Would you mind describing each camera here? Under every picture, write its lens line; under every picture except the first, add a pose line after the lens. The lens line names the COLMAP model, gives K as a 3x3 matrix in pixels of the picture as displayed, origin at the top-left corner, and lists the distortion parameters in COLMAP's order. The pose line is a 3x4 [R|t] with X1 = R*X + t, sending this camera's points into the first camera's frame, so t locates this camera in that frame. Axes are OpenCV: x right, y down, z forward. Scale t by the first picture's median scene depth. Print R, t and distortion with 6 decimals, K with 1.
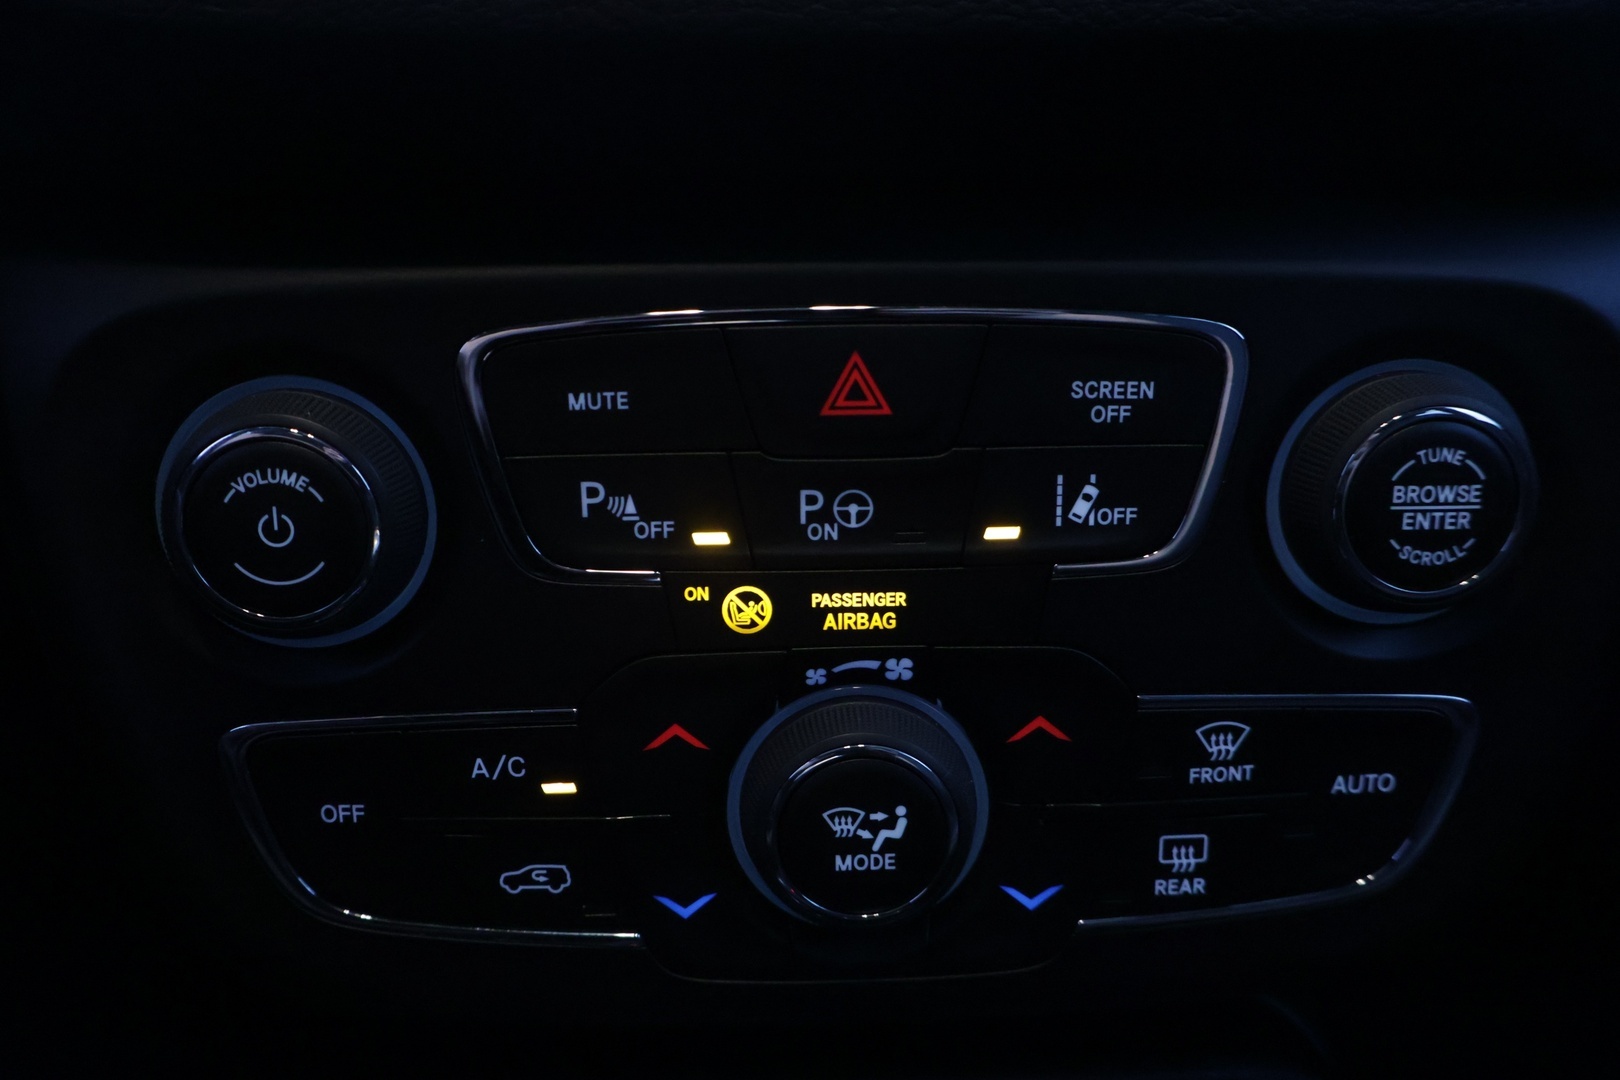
lens RADIAL K [[1372.9, 0, 810.0], [0, 1372.9, 540.0], [0, 0, 1]] dist [-0.009168, 0.008976]
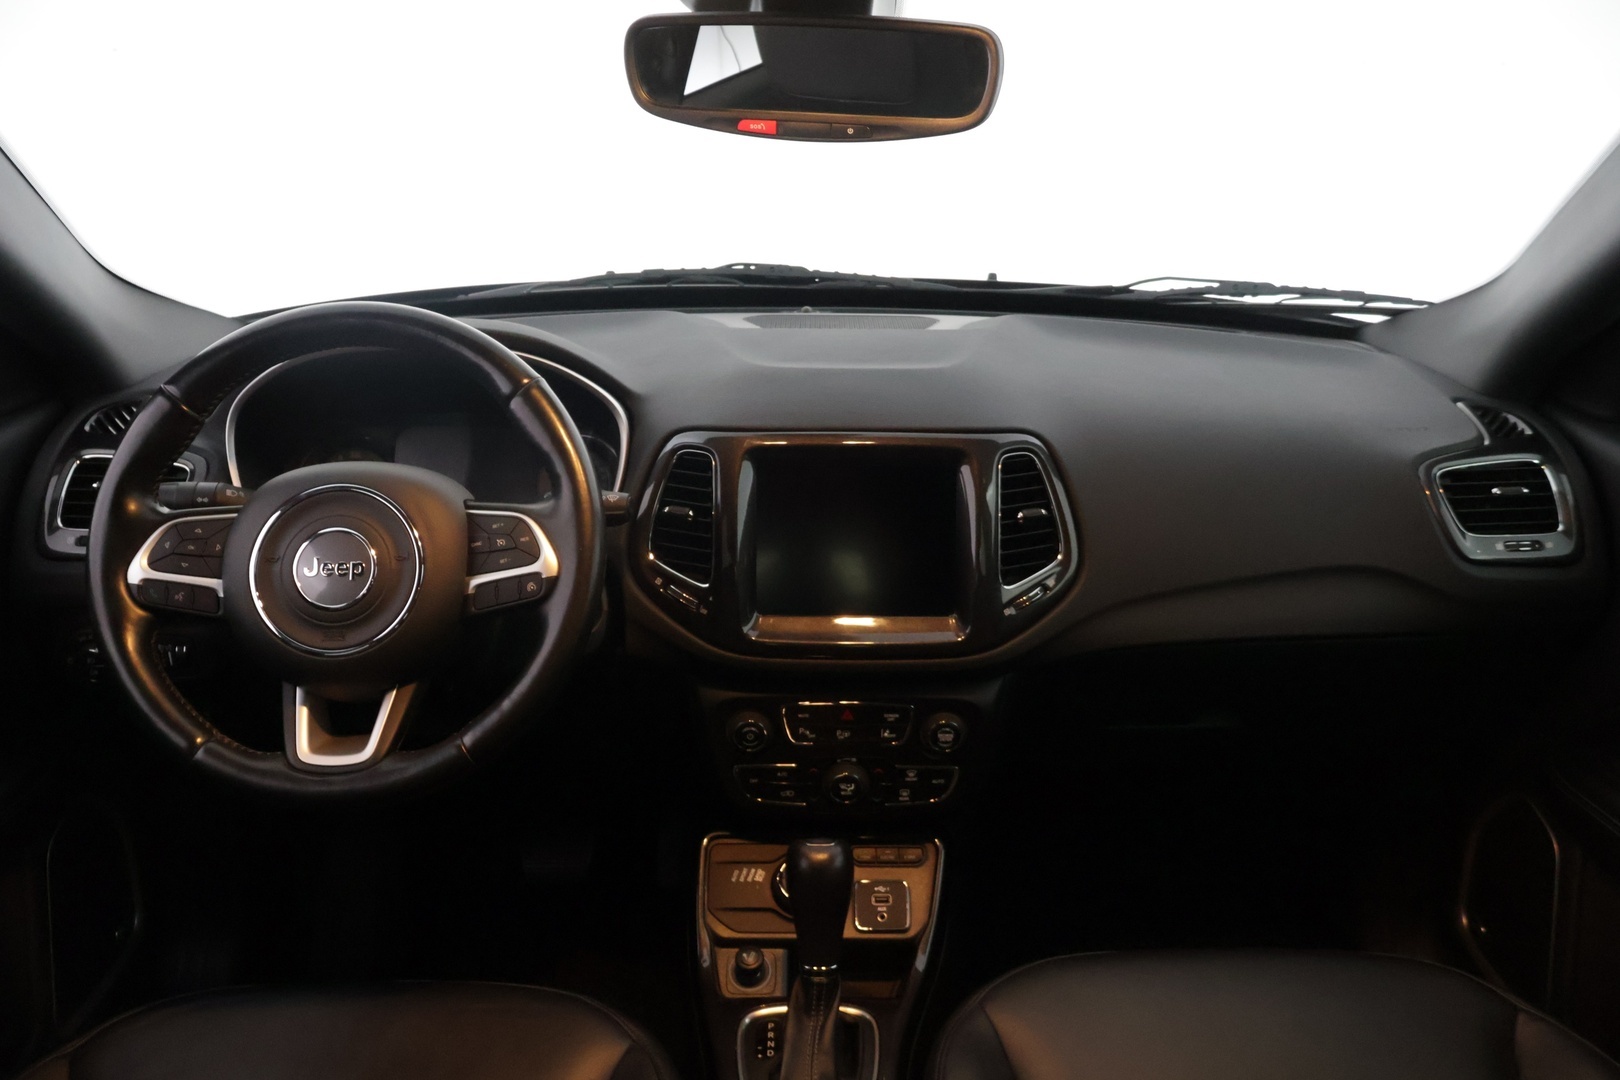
lens RADIAL K [[1339.7, 0, 803.6], [0, 1339.7, 508.4], [0, 0, 1]] dist [-0.007628, -0.003485]
pose [[0.999394, 0.030503, -0.016784, -0.080012], [-0.029131, 0.996633, 0.076643, -1.348789], [0.019065, -0.076108, 0.996917, -4.407949]]
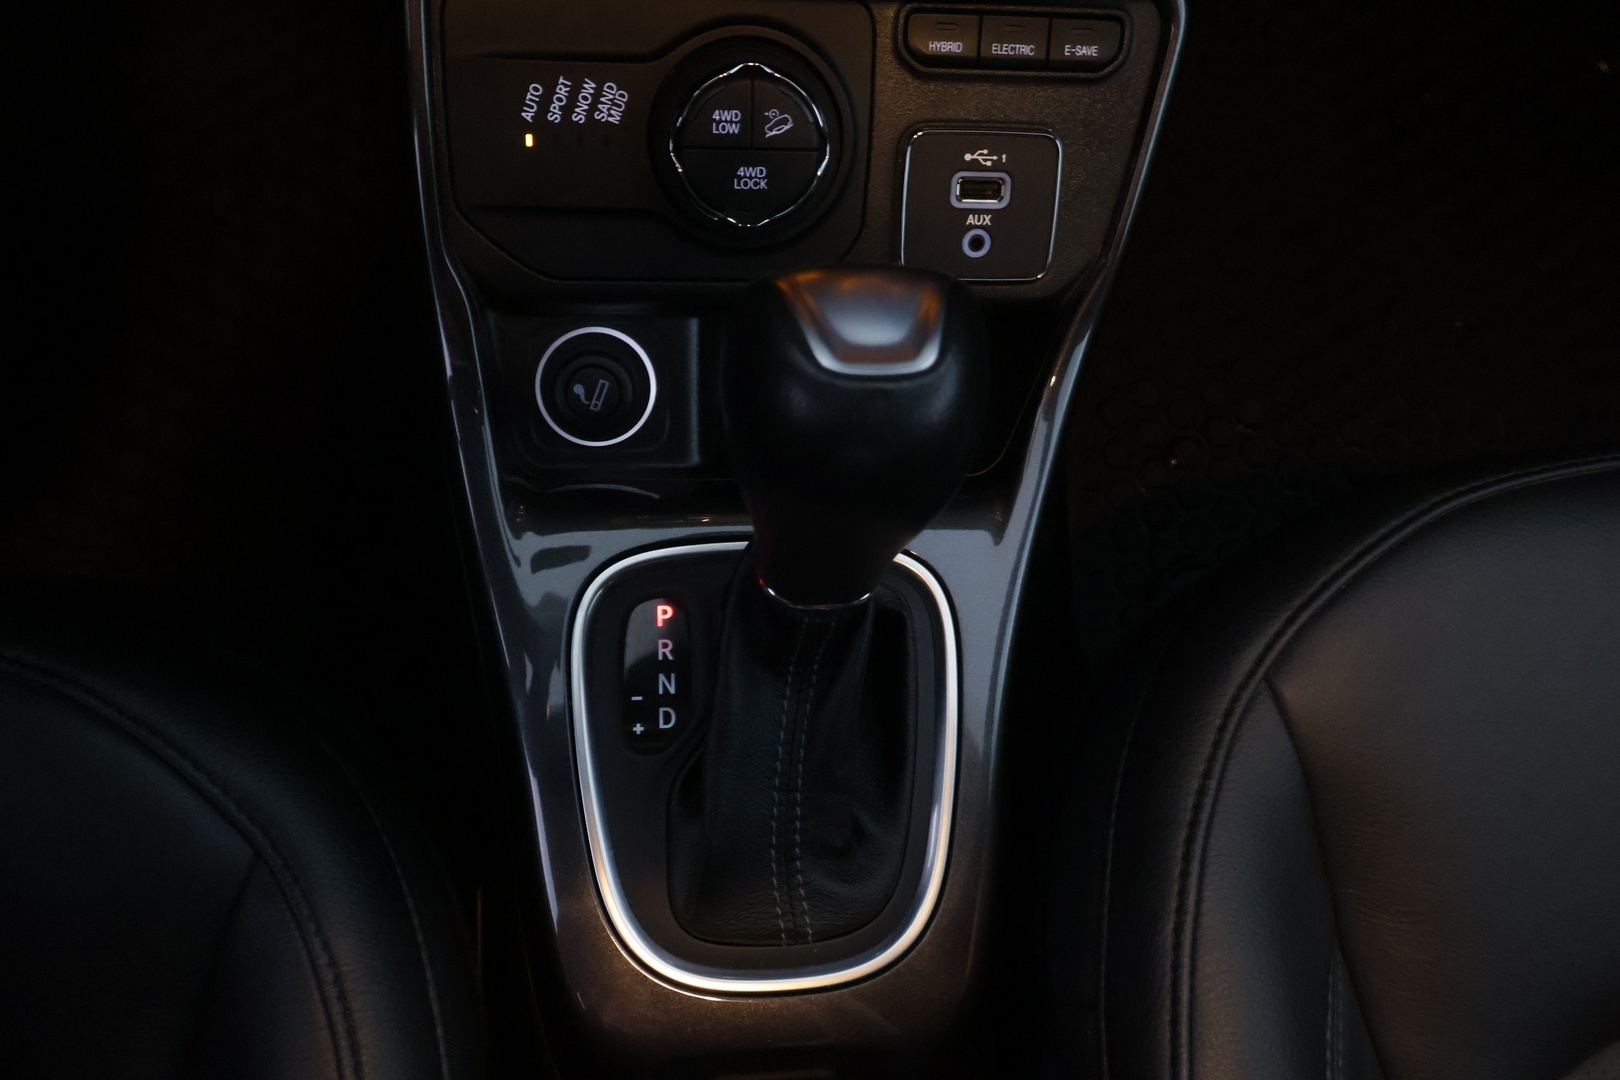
lens RADIAL K [[1372.9, 0, 810.0], [0, 1372.9, 540.0], [0, 0, 1]] dist [-0.009168, 0.008976]
pose [[0.990715, 0.020168, 0.134451, -0.282744], [-0.128212, 0.467579, 0.874604, -0.724932], [-0.045228, -0.883721, 0.465823, -0.293989]]
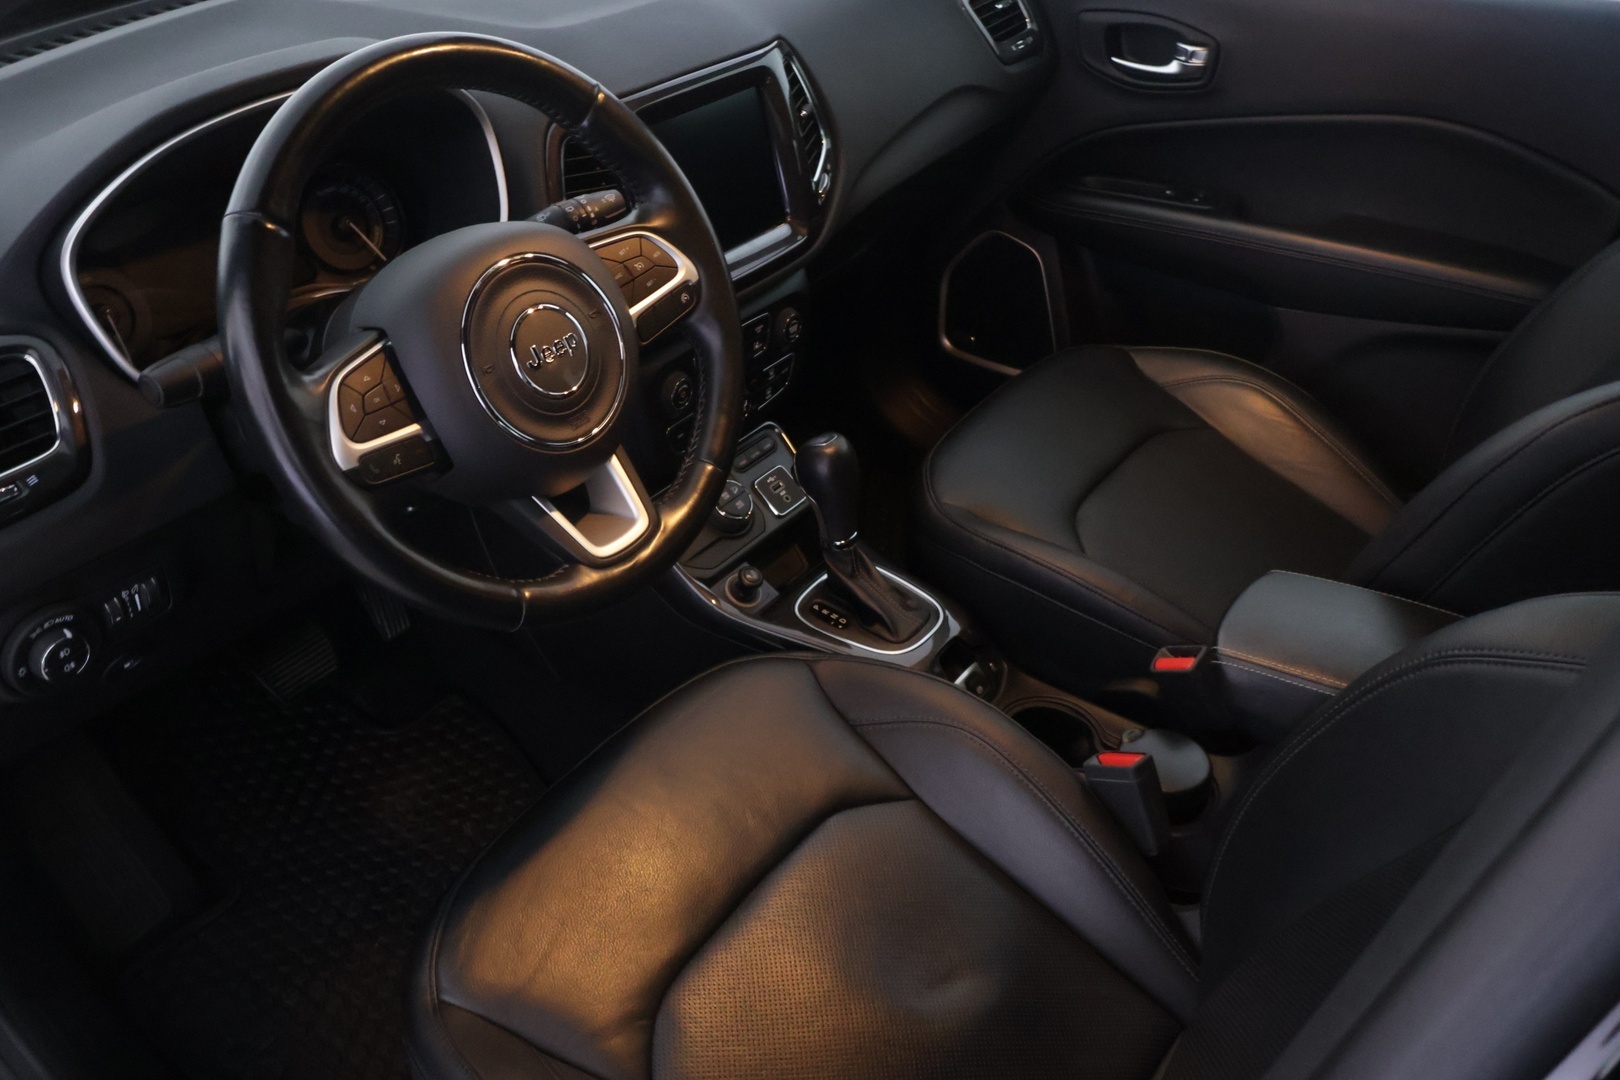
lens RADIAL K [[1383.7, 0, 810.0], [0, 1383.7, 540.0], [0, 0, 1]] dist [-0.003404, 0.000284]
pose [[0.615476, -0.429416, 0.660902, -4.154943], [0.155107, 0.888137, 0.432614, -1.907406], [-0.772742, -0.163753, 0.613232, -3.179706]]
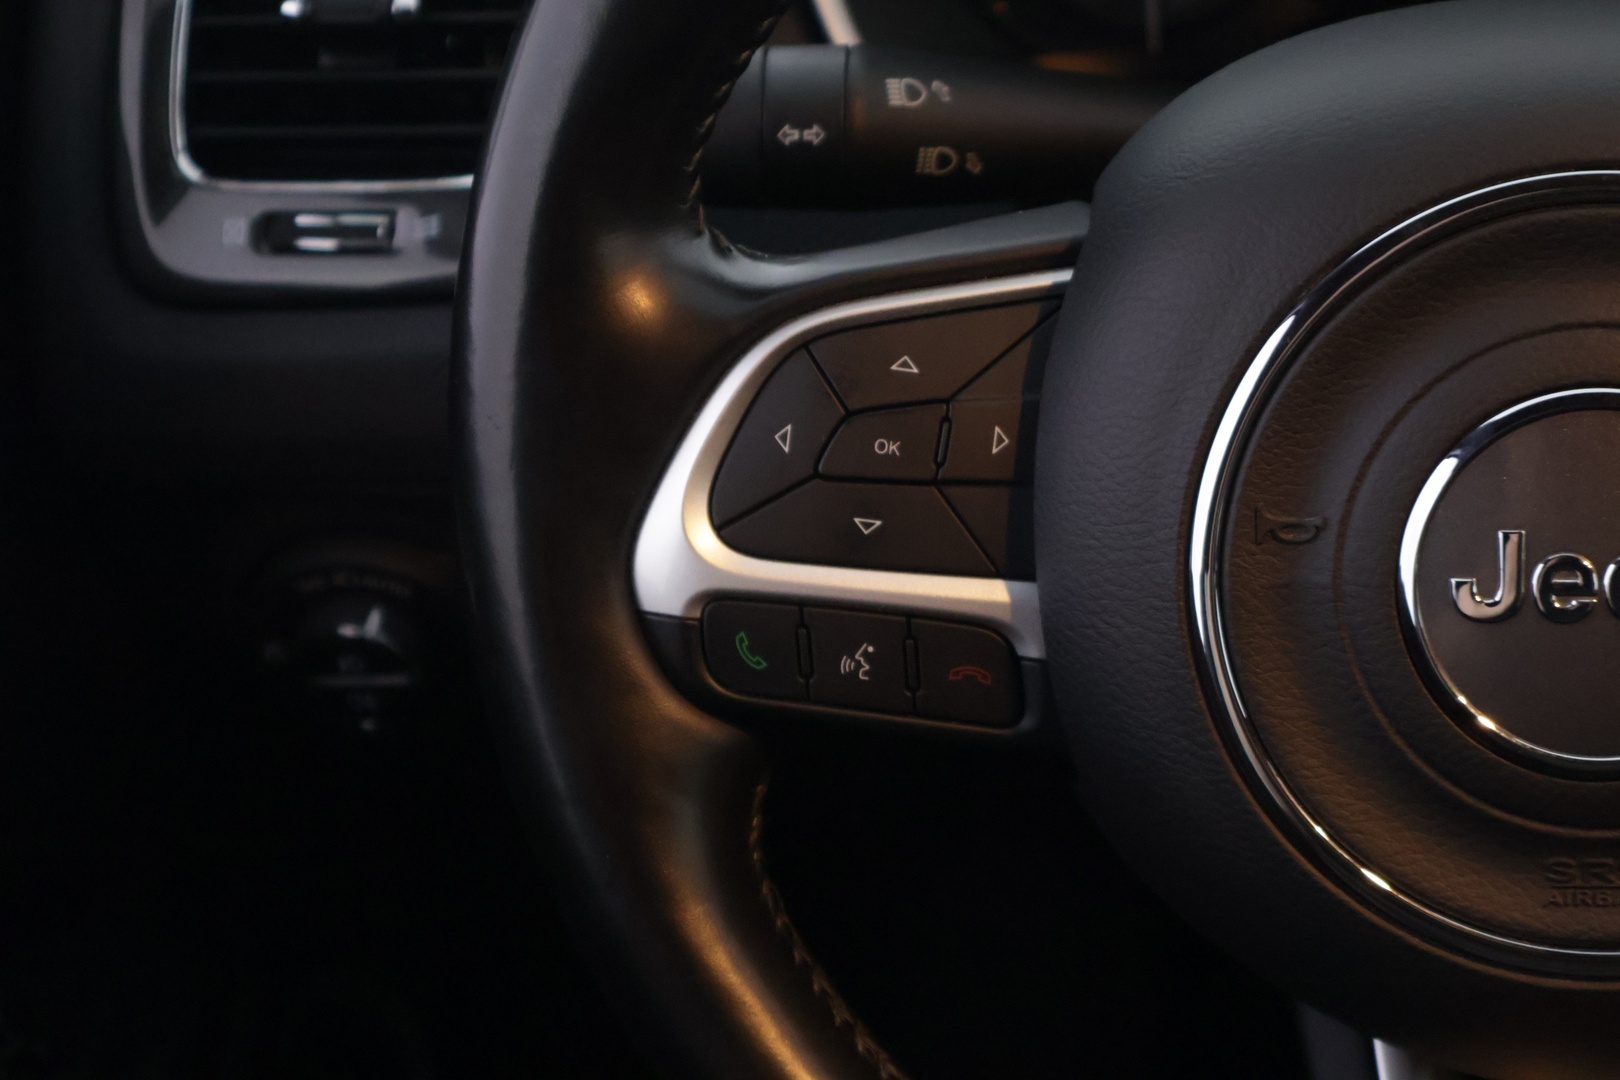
lens RADIAL K [[3299.5, 0, 810.0], [0, 3299.5, 540.0], [0, 0, 1]] dist [-0.011692, -0.174275]
pose [[0.974905, 0.042012, -0.218620, -1.739008], [0.046019, 0.922791, 0.382544, -1.711715], [0.217812, -0.383005, 0.897700, -2.227759]]
